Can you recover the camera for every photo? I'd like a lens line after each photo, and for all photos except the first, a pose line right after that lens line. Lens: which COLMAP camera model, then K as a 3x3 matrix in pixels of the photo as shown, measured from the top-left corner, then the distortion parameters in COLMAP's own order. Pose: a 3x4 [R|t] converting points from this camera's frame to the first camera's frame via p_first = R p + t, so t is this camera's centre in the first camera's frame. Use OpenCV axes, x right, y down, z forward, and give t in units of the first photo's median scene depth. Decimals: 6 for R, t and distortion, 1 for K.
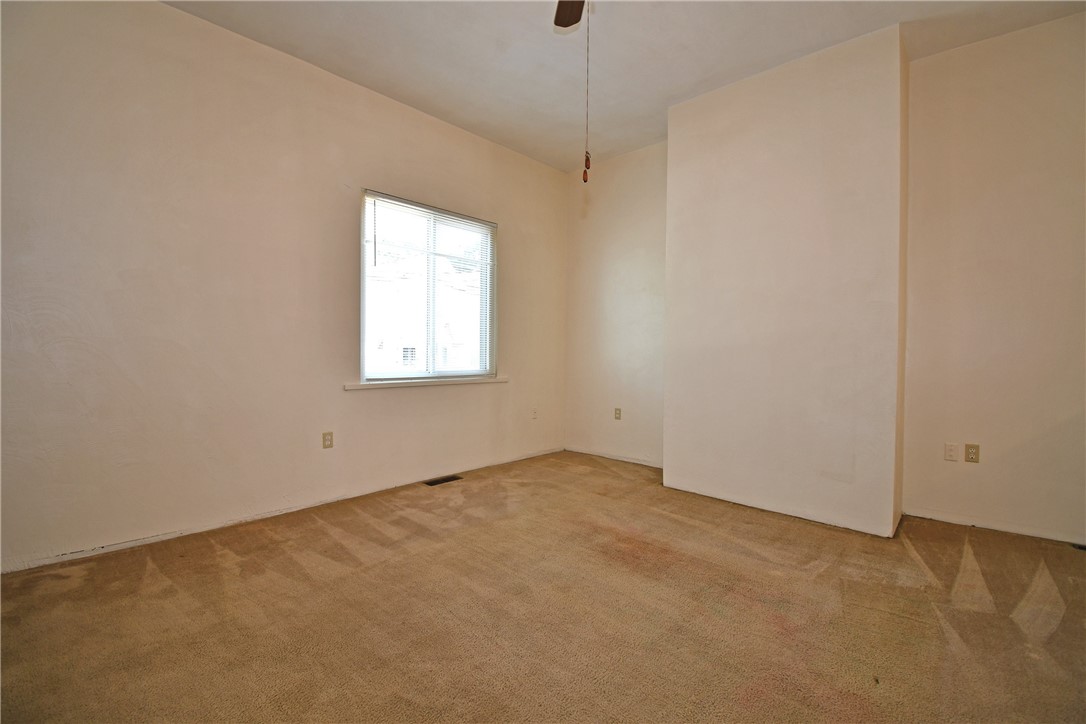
lens RADIAL K [[478.3, 0, 545.8], [0, 478.3, 354.7], [0, 0, 1]] dist [0.001805, -0.003683]
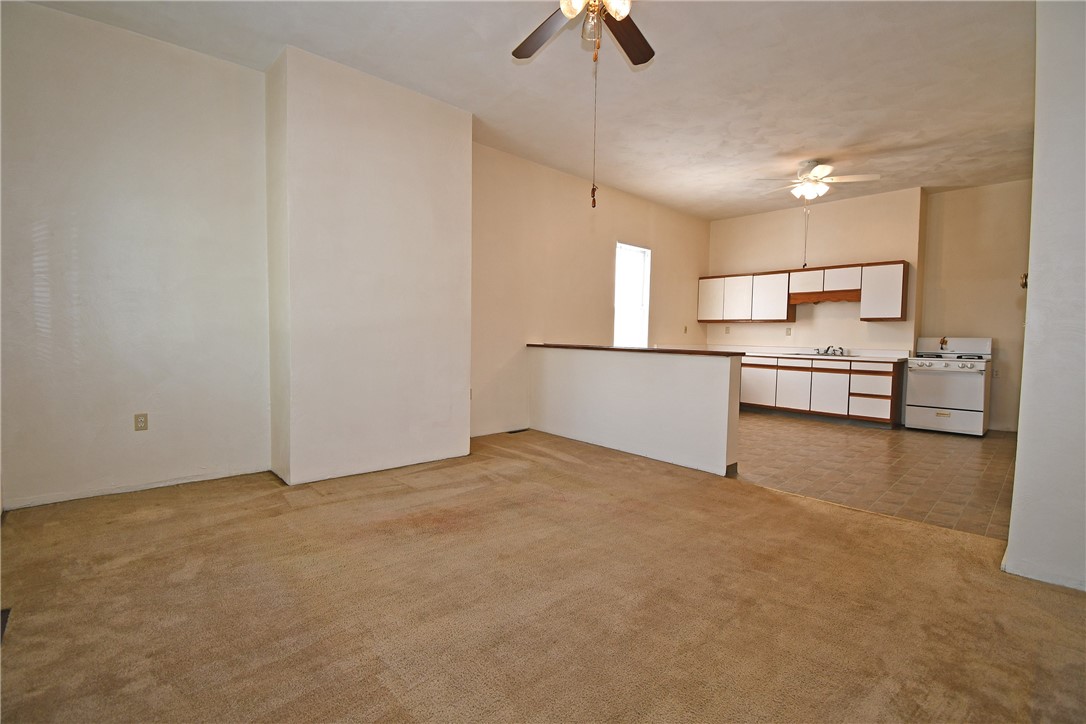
lens RADIAL K [[478.3, 0, 544.6], [0, 478.3, 364.8], [0, 0, 1]] dist [0.001805, -0.003683]
pose [[0.073398, -0.070626, 0.994799, -0.614851], [-0.010565, 0.997378, 0.071589, -0.013539], [-0.997247, -0.015765, 0.072460, 0.516039]]
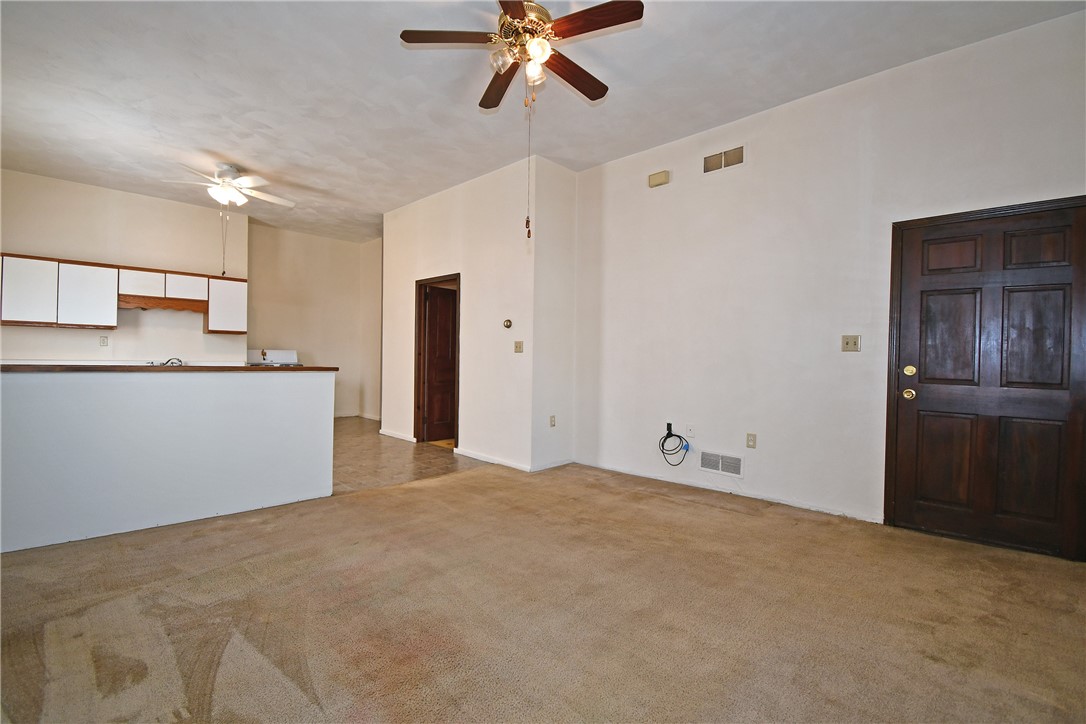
lens RADIAL K [[478.3, 0, 539.2], [0, 478.3, 363.2], [0, 0, 1]] dist [0.001805, -0.003683]
pose [[-0.999003, -0.021878, 0.038910, -0.006615], [-0.021241, 0.999635, 0.016699, -0.004159], [-0.039261, 0.015856, -0.999103, 1.208804]]
